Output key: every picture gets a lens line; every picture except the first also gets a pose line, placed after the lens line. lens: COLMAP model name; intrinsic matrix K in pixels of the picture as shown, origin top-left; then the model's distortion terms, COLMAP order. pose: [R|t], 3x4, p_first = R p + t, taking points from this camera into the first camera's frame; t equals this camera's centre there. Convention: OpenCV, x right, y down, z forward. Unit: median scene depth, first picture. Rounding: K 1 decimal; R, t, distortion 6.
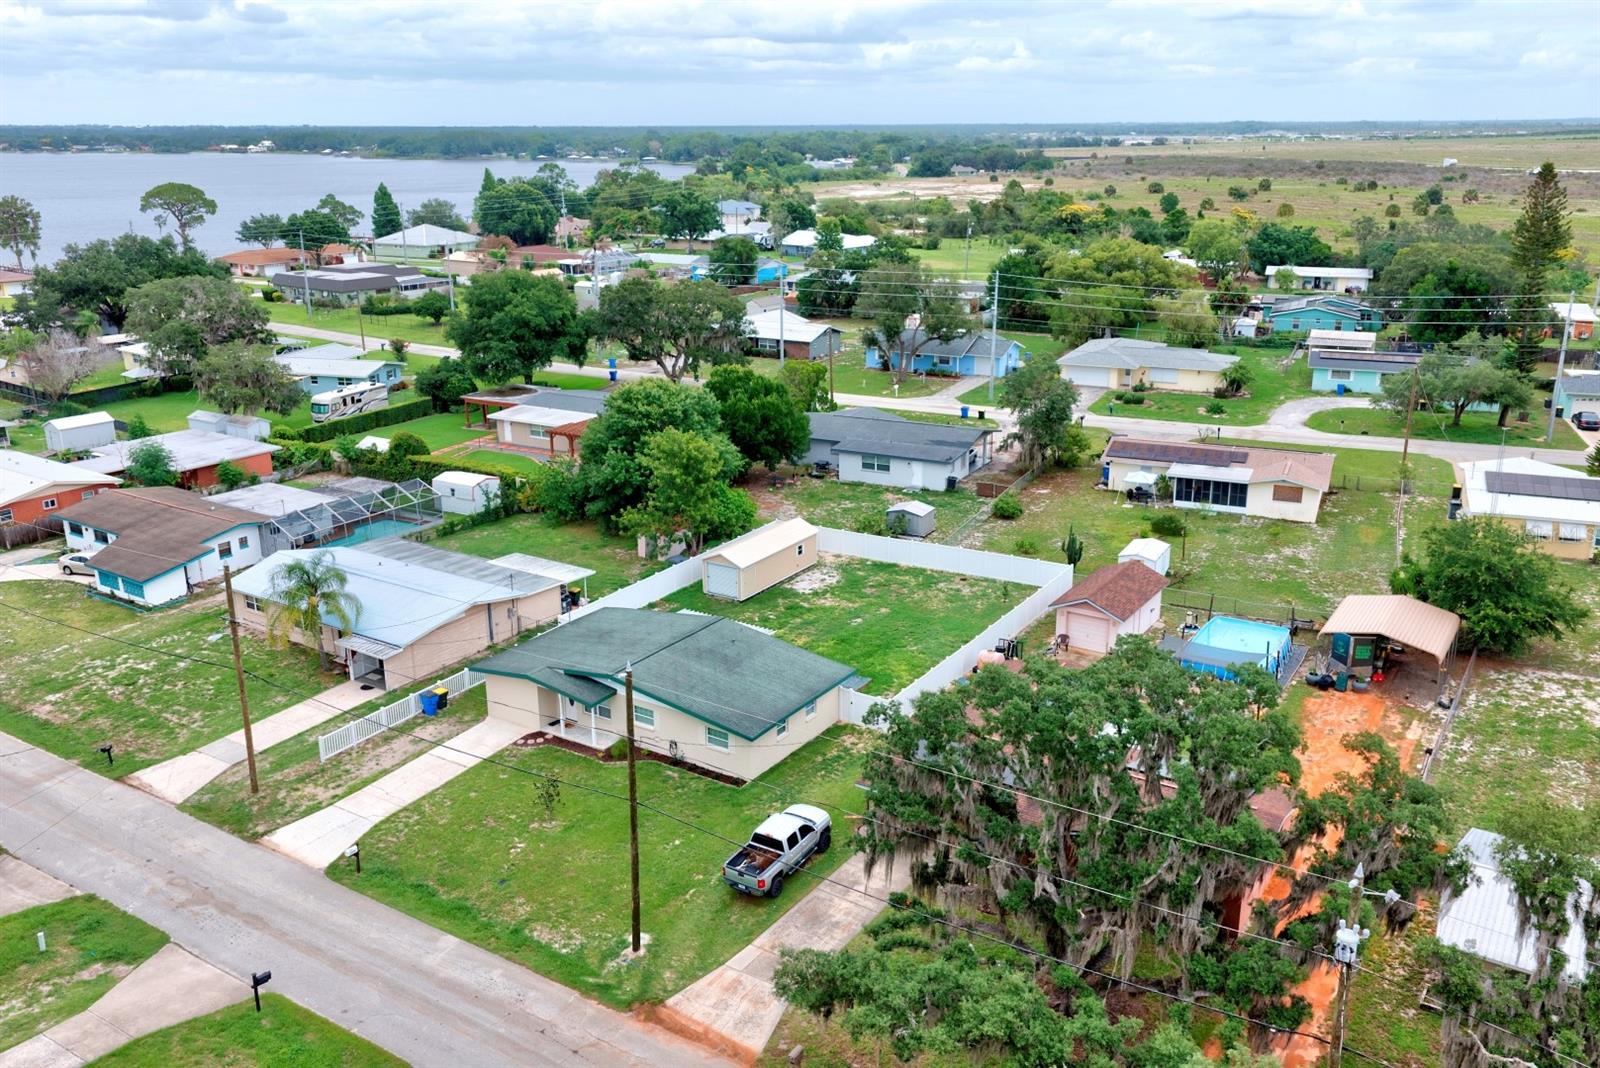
lens RADIAL K [[1327.5, 0, 806.1], [0, 1327.5, 474.7], [0, 0, 1]] dist [0.017237, -0.006469]
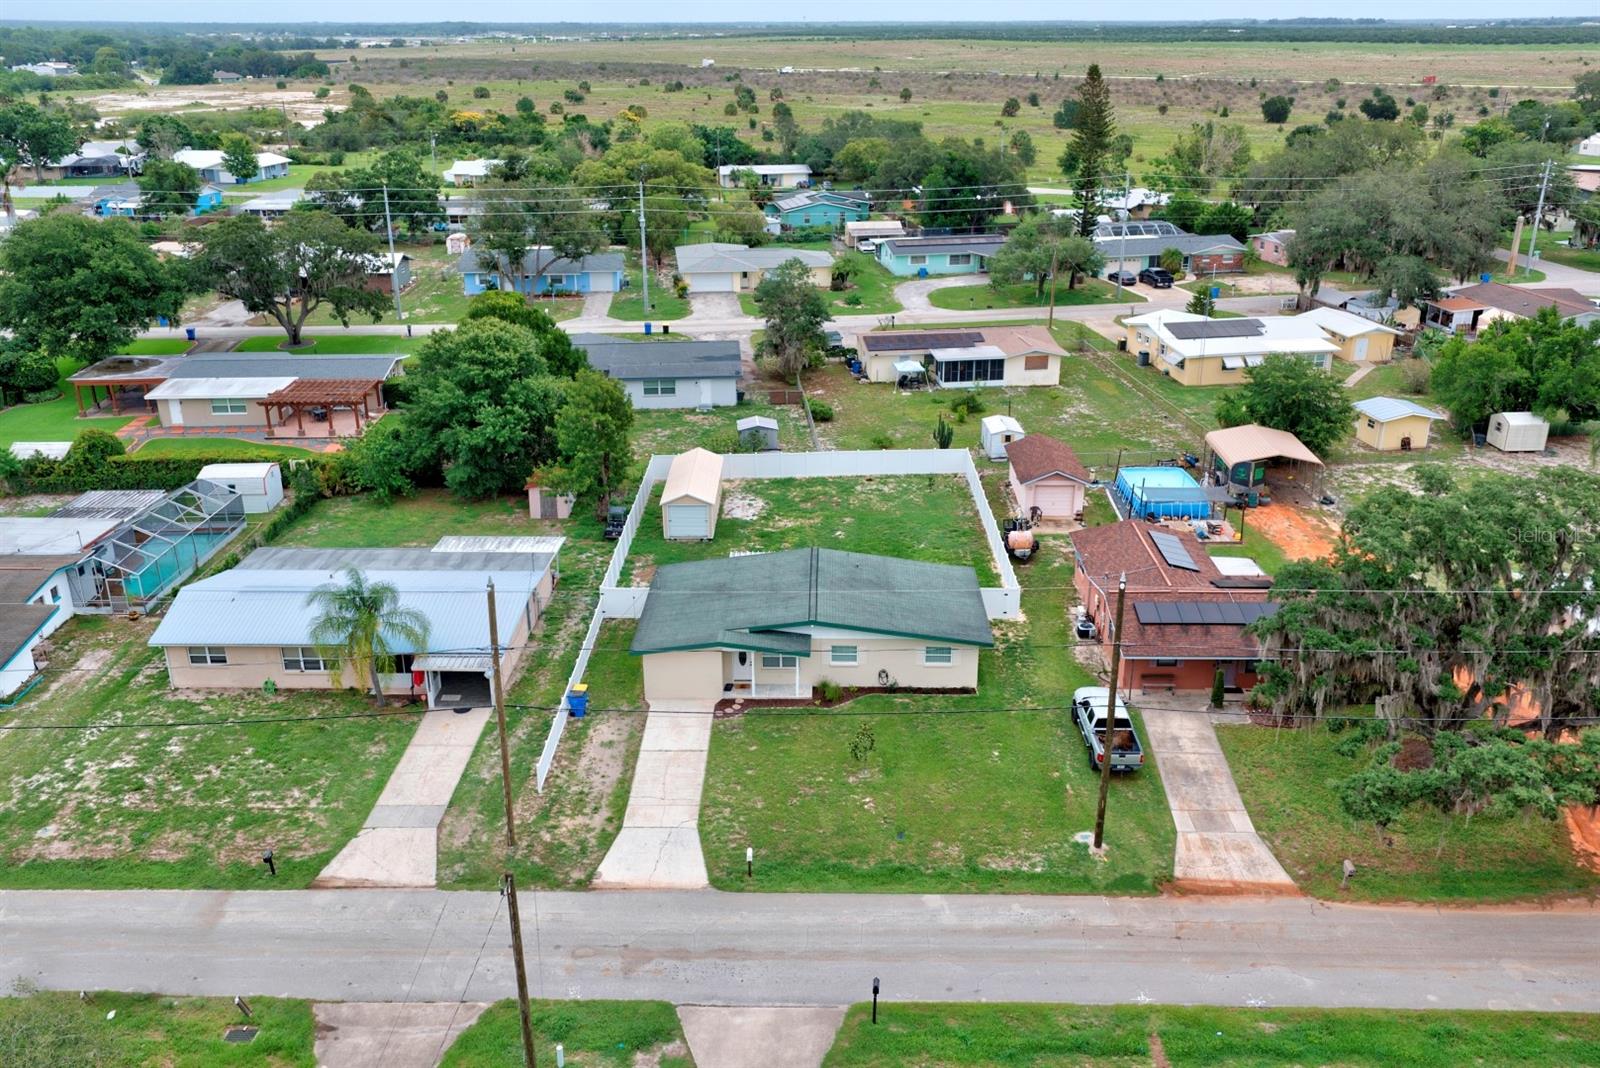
lens RADIAL K [[1306.7, 0, 808.9], [0, 1306.7, 538.6], [0, 0, 1]] dist [0.045524, -0.067062]
pose [[0.845853, -0.191836, 0.497727, -0.397406], [0.133512, 0.979532, 0.150640, -0.033478], [-0.516437, -0.060967, 0.854152, 0.125453]]
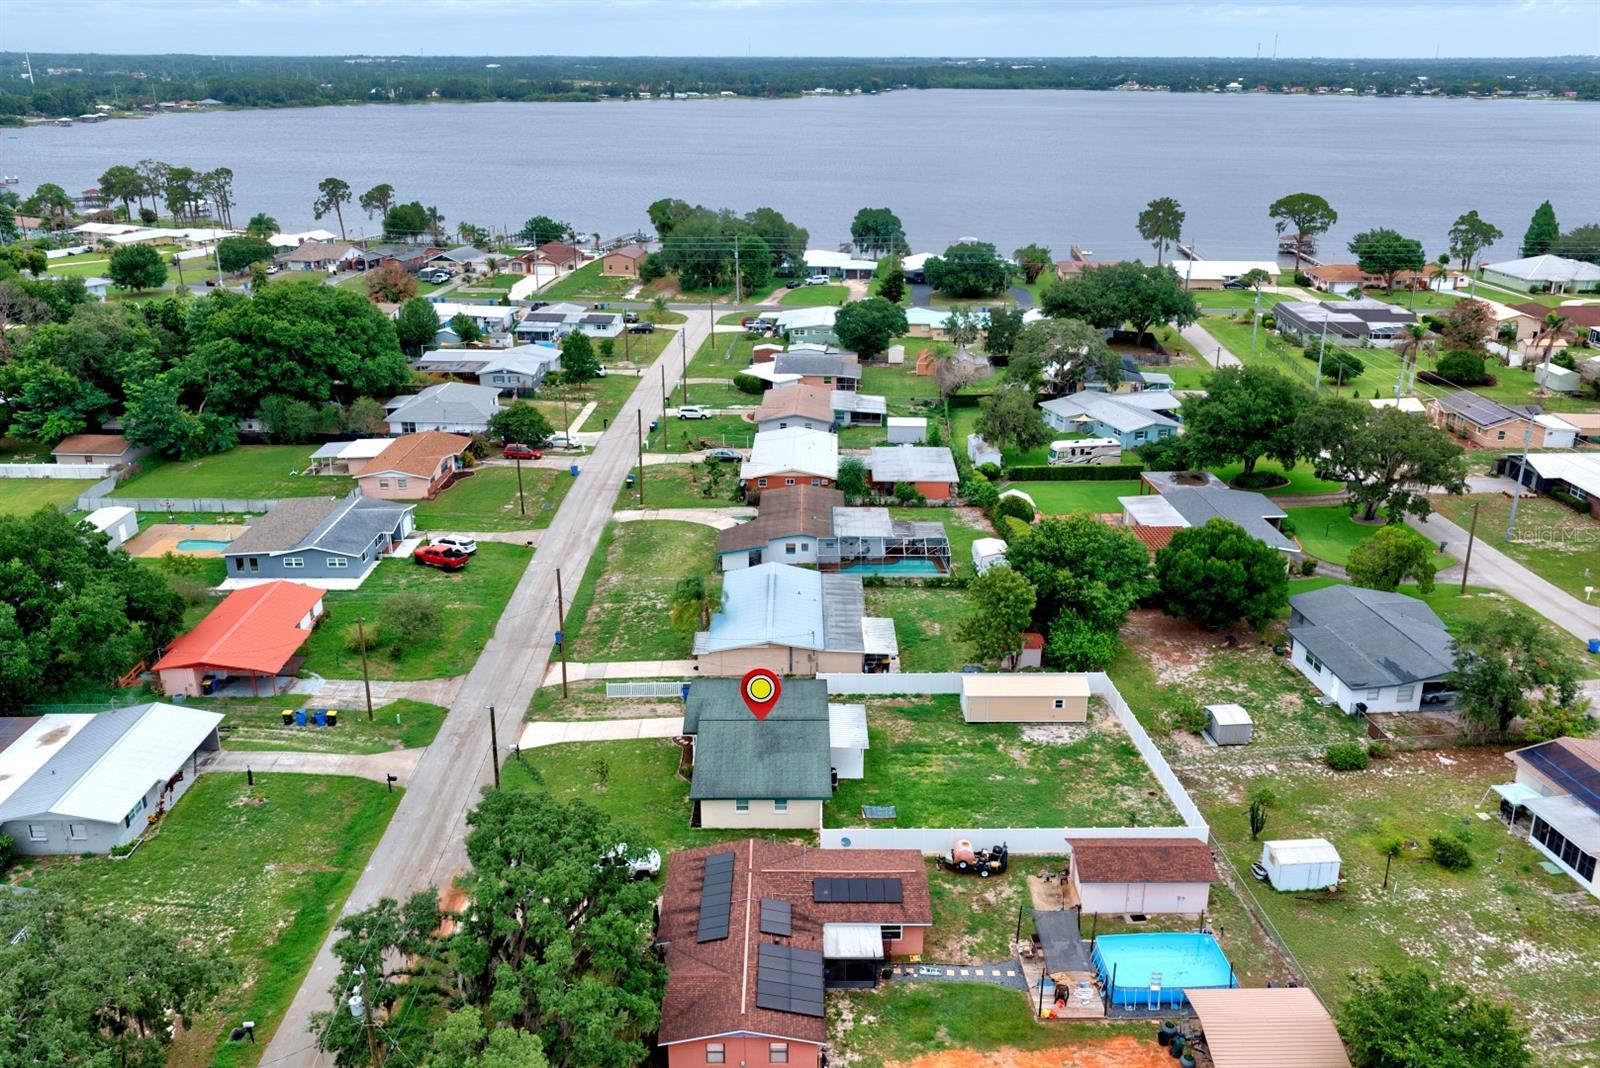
lens RADIAL K [[1306.7, 0, 808.9], [0, 1306.7, 538.6], [0, 0, 1]] dist [0.045524, -0.067062]
pose [[0.553193, 0.295662, -0.778820, 0.631534], [-0.219501, 0.953594, 0.206101, -0.233185], [0.803615, 0.056938, 0.592420, 0.154027]]
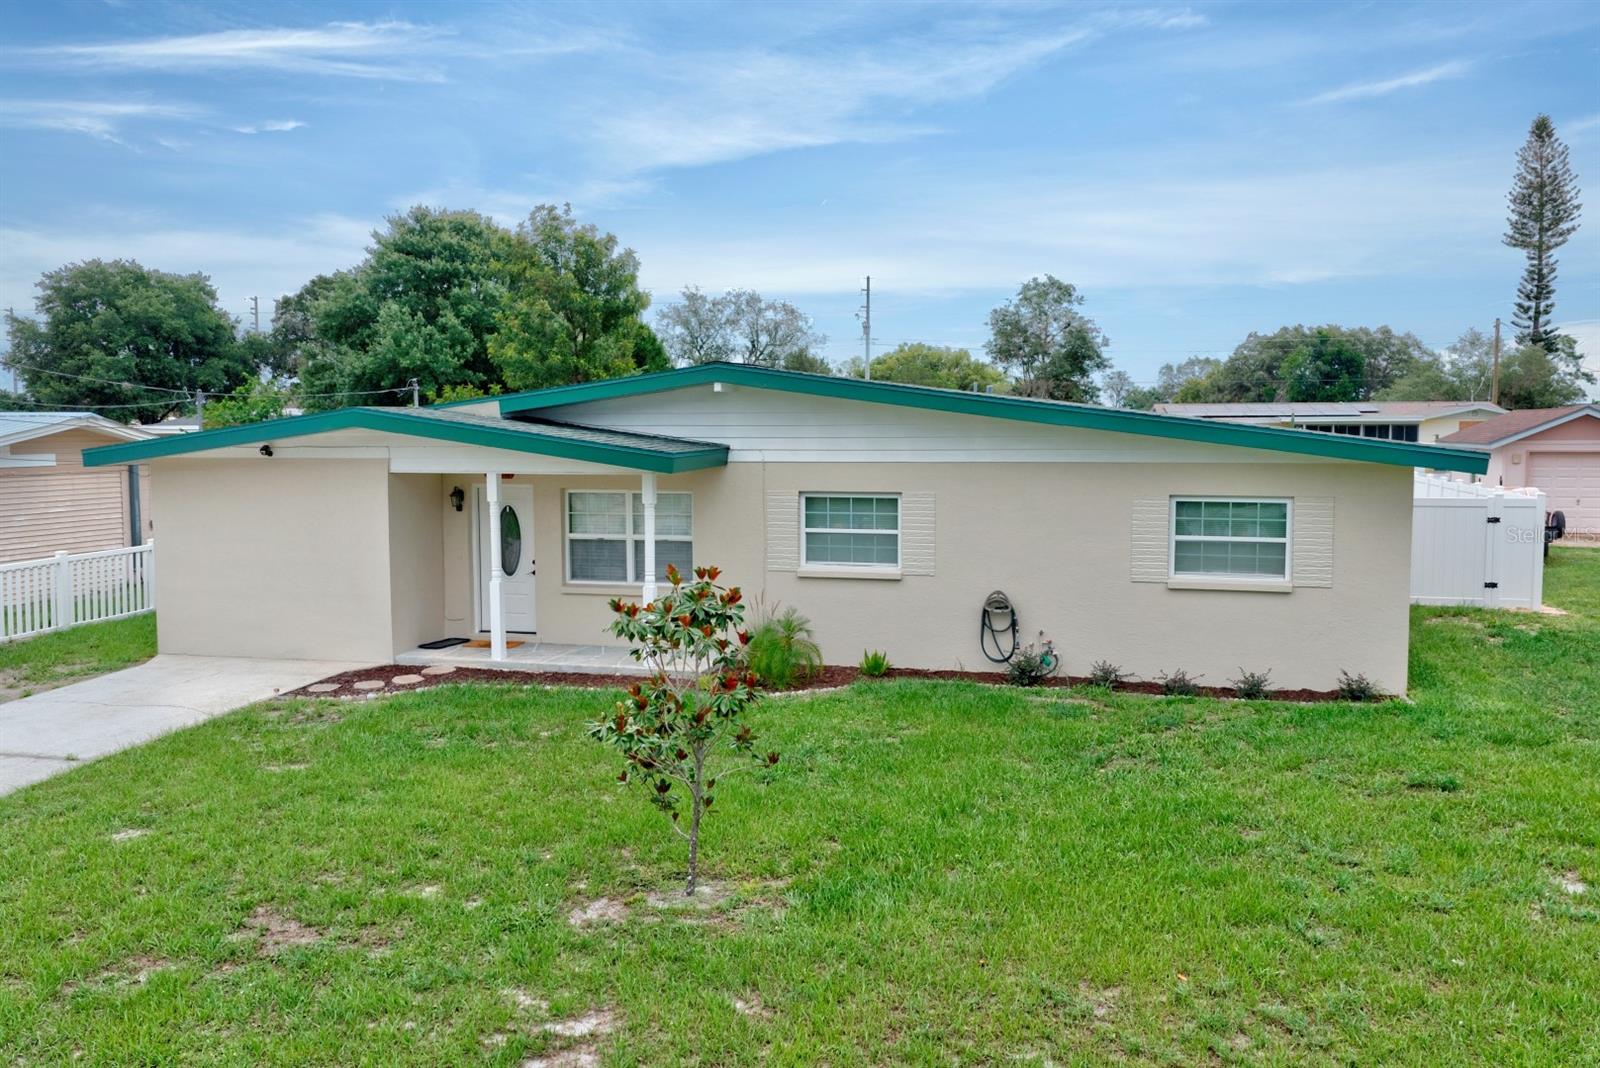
lens RADIAL K [[1306.7, 0, 808.9], [0, 1306.7, 538.6], [0, 0, 1]] dist [0.045524, -0.067062]
pose [[0.958783, -0.022948, 0.283212, -0.131506], [0.072589, 0.983441, -0.166056, 0.146496], [-0.274711, 0.179770, 0.944572, 0.497453]]
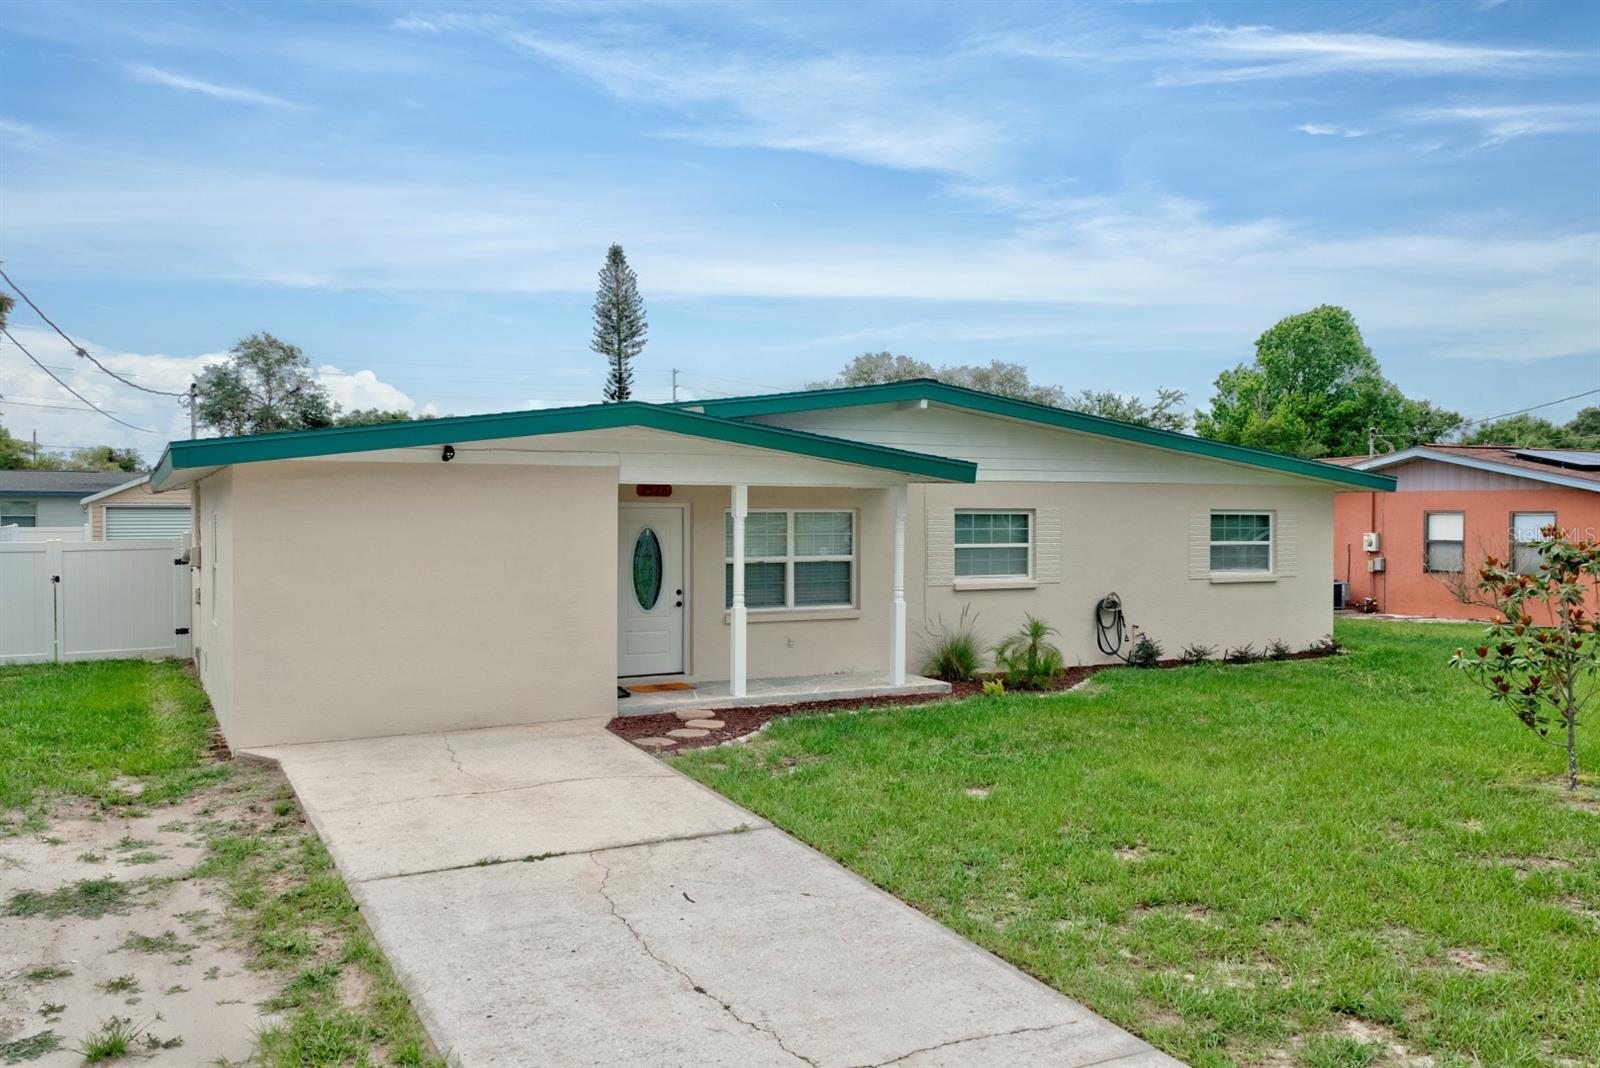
lens RADIAL K [[1306.7, 0, 808.9], [0, 1306.7, 538.6], [0, 0, 1]] dist [0.045524, -0.067062]
pose [[0.488918, -0.010102, 0.872271, -0.247193], [0.221471, 0.968607, -0.112919, 0.132128], [-0.843747, 0.248391, 0.475807, 0.588190]]
